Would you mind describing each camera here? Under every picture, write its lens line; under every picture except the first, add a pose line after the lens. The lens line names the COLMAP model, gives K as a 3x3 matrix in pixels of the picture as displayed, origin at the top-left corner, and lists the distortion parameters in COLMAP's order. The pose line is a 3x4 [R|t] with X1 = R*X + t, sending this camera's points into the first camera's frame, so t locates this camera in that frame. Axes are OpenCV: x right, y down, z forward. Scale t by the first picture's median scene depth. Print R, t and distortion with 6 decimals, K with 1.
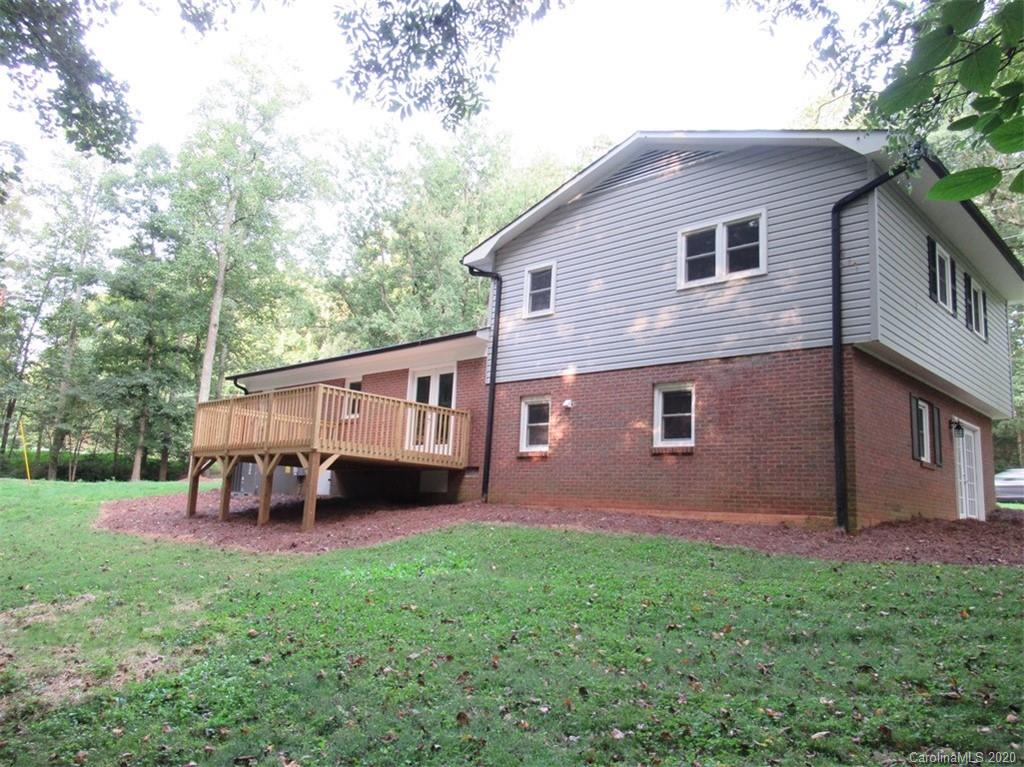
lens RADIAL K [[761.7, 0, 512.0], [0, 761.7, 383.5], [0, 0, 1]] dist [-0.000442, 0.003624]
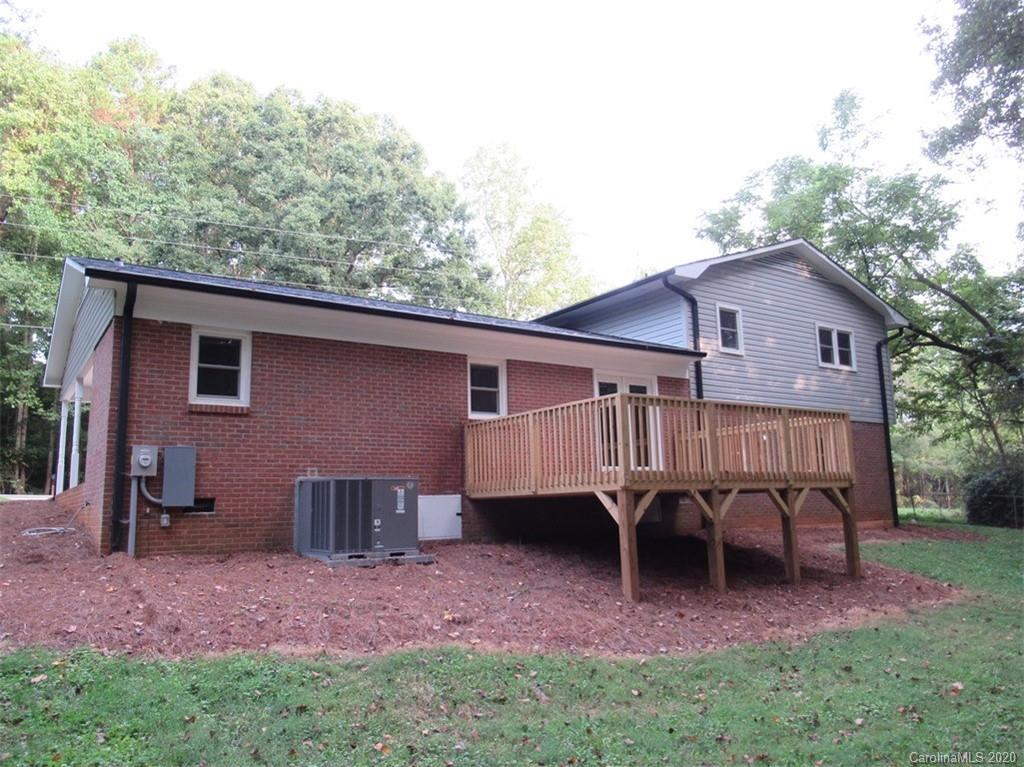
lens RADIAL K [[761.7, 0, 512.0], [0, 761.7, 383.5], [0, 0, 1]] dist [-0.000442, 0.003624]
pose [[0.201571, 0.104613, 0.973871, -1.080166], [-0.130795, 0.988250, -0.079086, 0.081370], [-0.970702, -0.111436, 0.212885, 1.062797]]
